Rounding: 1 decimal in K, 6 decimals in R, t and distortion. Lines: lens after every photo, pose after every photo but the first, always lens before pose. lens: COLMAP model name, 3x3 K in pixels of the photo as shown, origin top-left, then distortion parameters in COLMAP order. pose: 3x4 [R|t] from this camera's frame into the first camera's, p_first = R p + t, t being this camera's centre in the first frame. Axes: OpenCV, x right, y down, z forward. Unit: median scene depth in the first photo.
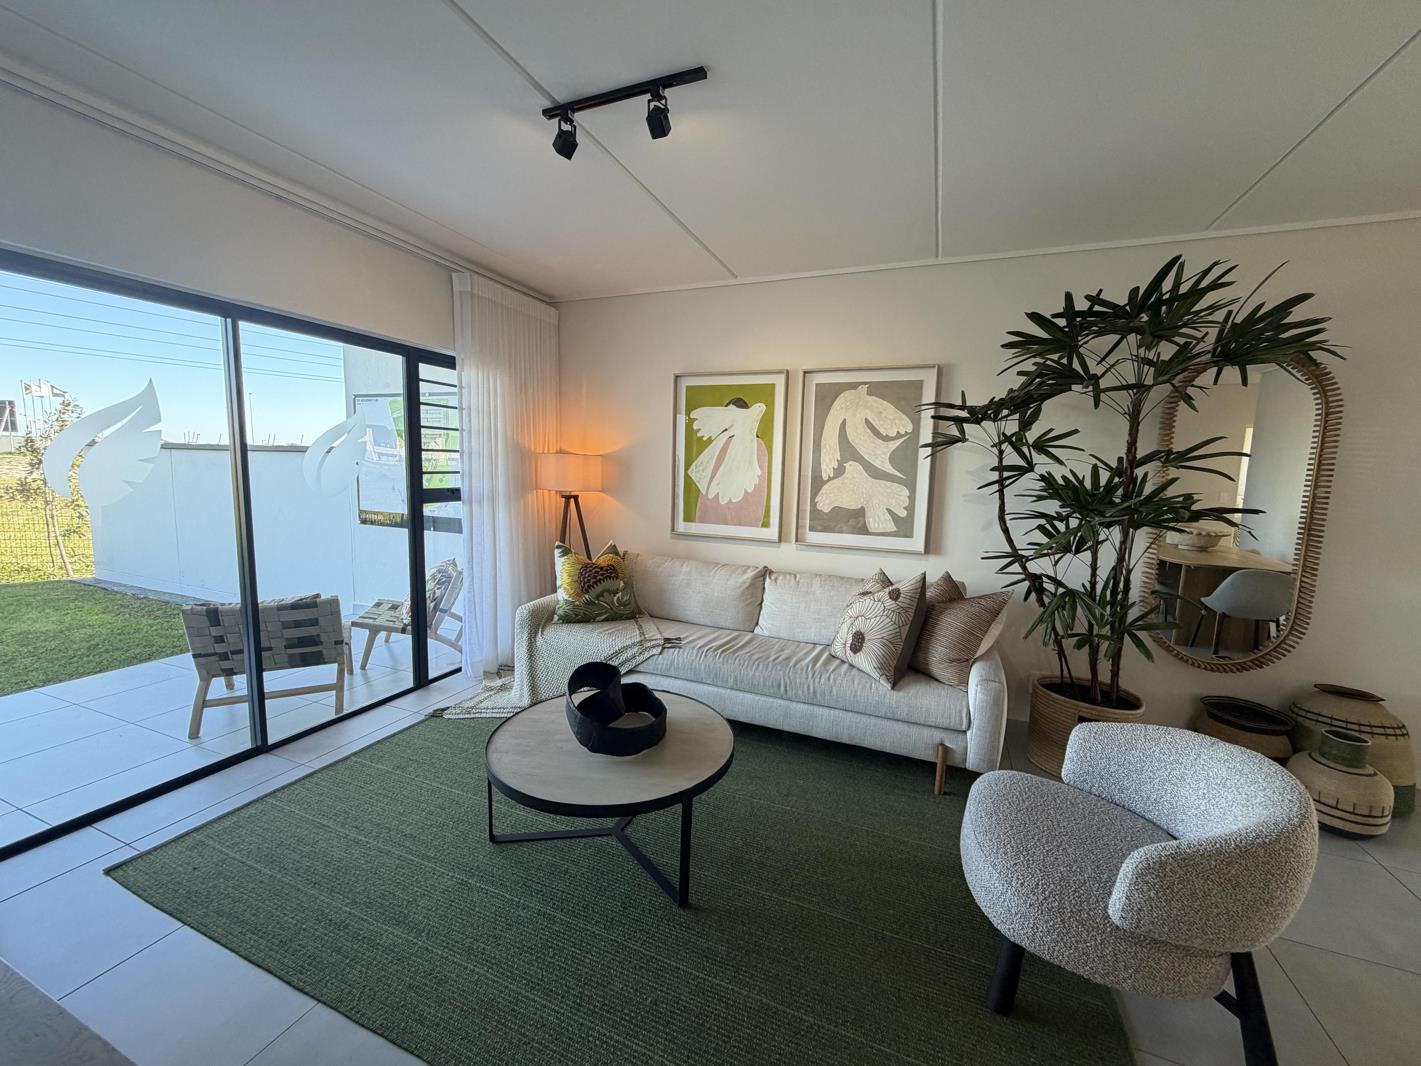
lens RADIAL K [[567.2, 0, 708.5], [0, 567.2, 531.6], [0, 0, 1]] dist [-0.001234, -0.000453]
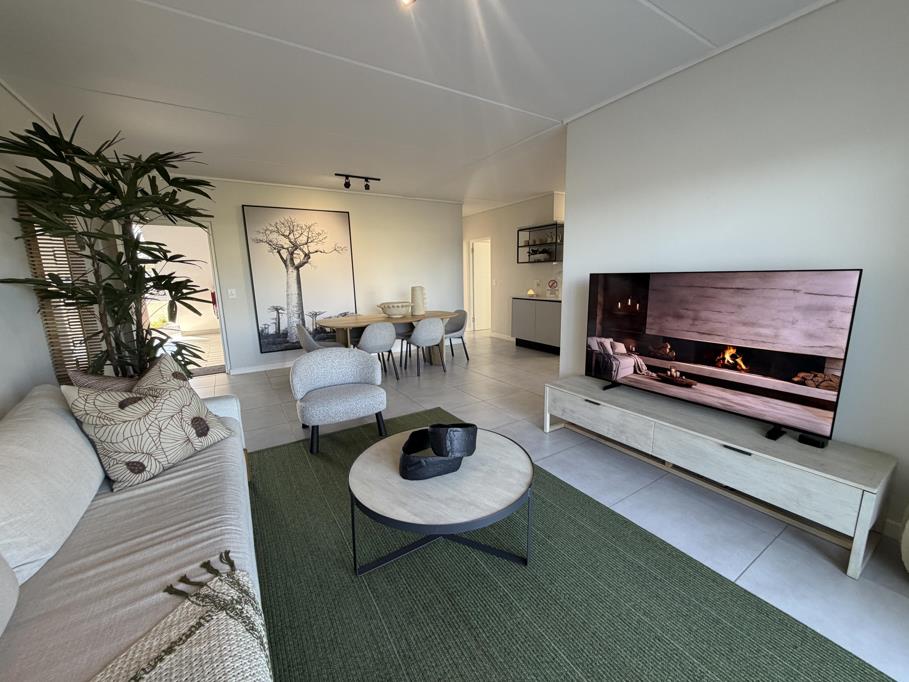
lens RADIAL K [[362.8, 0, 452.9], [0, 362.8, 340.3], [0, 0, 1]] dist [-0.001234, -0.000453]
pose [[-0.816986, -0.112827, 0.565511, -0.466436], [0.066965, 0.955475, 0.287373, -0.116551], [-0.572756, 0.272649, -0.773055, 1.146780]]
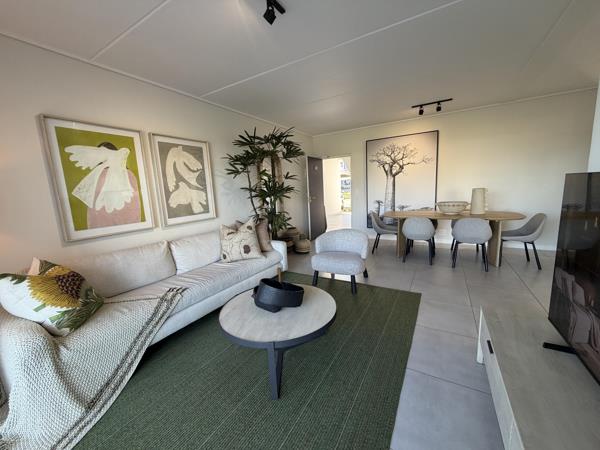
lens RADIAL K [[239.5, 0, 298.5], [0, 239.5, 225.4], [0, 0, 1]] dist [-0.001234, -0.000453]
pose [[0.142164, -0.187718, 0.971880, -0.705157], [0.169034, 0.972035, 0.163022, -0.045758], [-0.975303, 0.141105, 0.169919, 0.539577]]
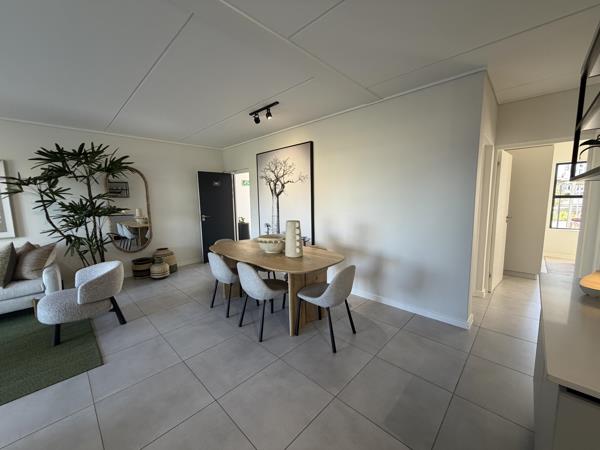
lens RADIAL K [[239.5, 0, 299.9], [0, 239.5, 223.6], [0, 0, 1]] dist [-0.001234, -0.000453]
pose [[0.366007, -0.135568, 0.920685, -0.126457], [0.135721, 0.986530, 0.091310, 0.061876], [-0.920662, 0.091536, 0.379476, -0.604140]]
